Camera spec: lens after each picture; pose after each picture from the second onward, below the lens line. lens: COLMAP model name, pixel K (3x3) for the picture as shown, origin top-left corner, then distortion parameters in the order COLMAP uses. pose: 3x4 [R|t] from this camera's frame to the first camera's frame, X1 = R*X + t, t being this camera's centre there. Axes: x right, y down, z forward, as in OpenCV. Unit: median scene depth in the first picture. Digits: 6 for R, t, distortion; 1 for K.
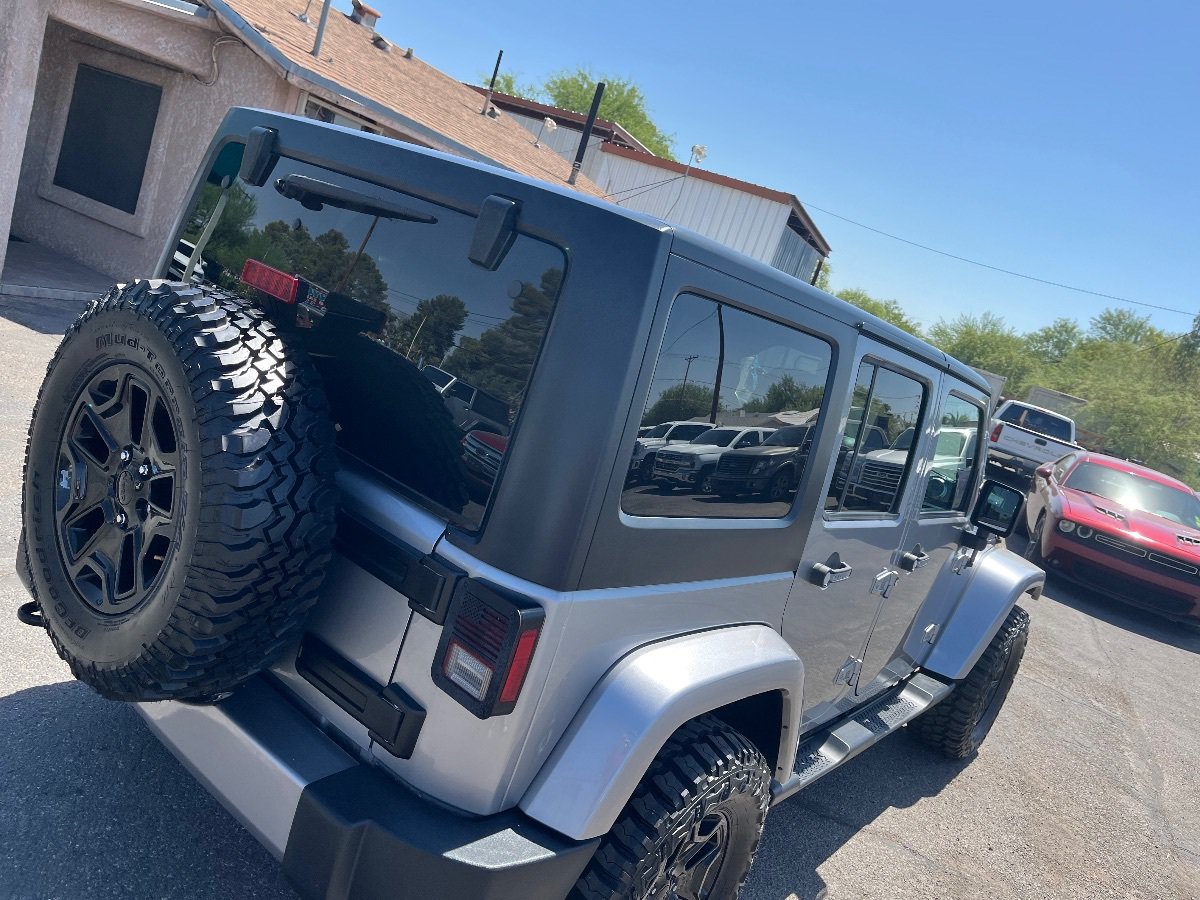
lens RADIAL K [[896.7, 0, 598.9], [0, 896.7, 451.5], [0, 0, 1]] dist [0.061768, -0.093910]
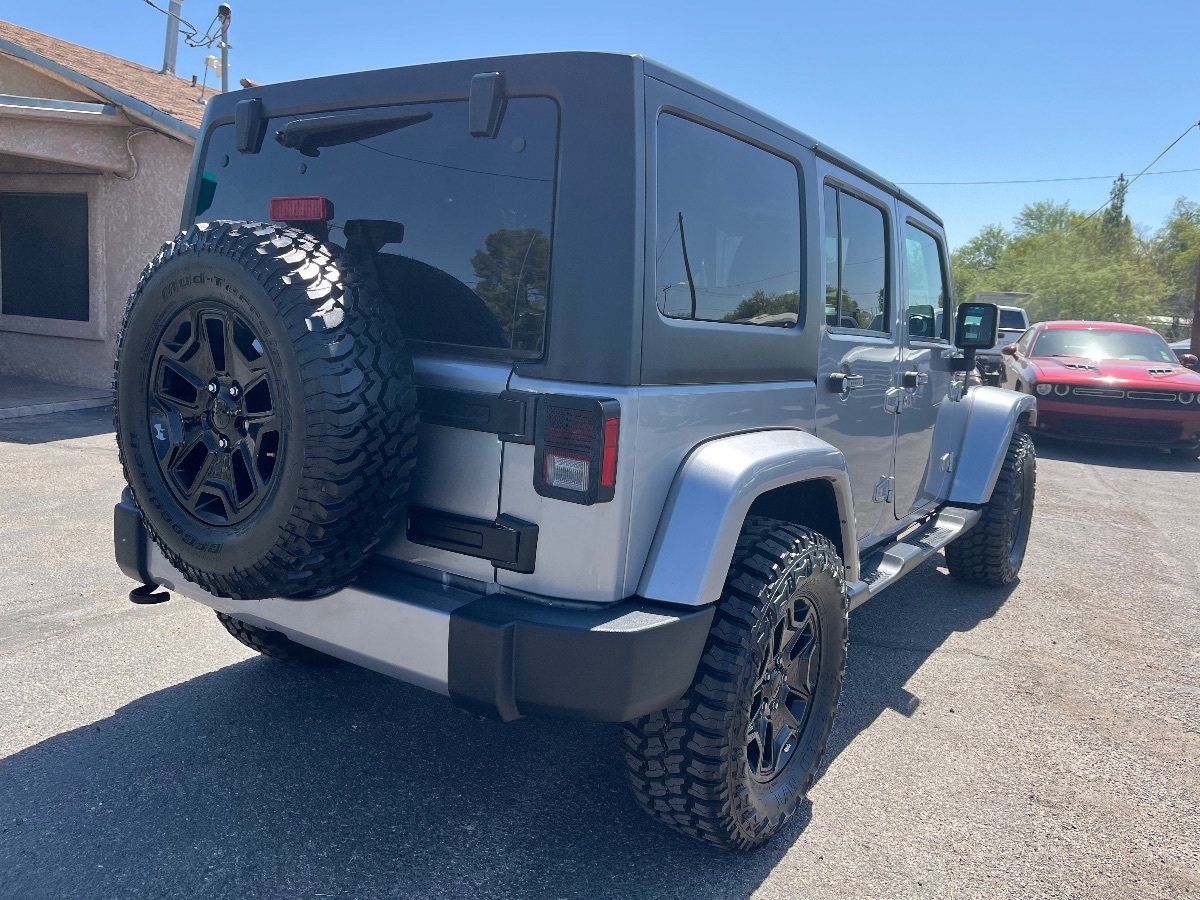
lens RADIAL K [[896.7, 0, 598.0], [0, 896.7, 449.6], [0, 0, 1]] dist [0.061768, -0.093910]
pose [[0.966777, -0.254116, 0.027694, -0.090927], [0.254789, 0.966692, -0.024269, 0.175393], [-0.020604, 0.030519, 0.999322, -0.088150]]
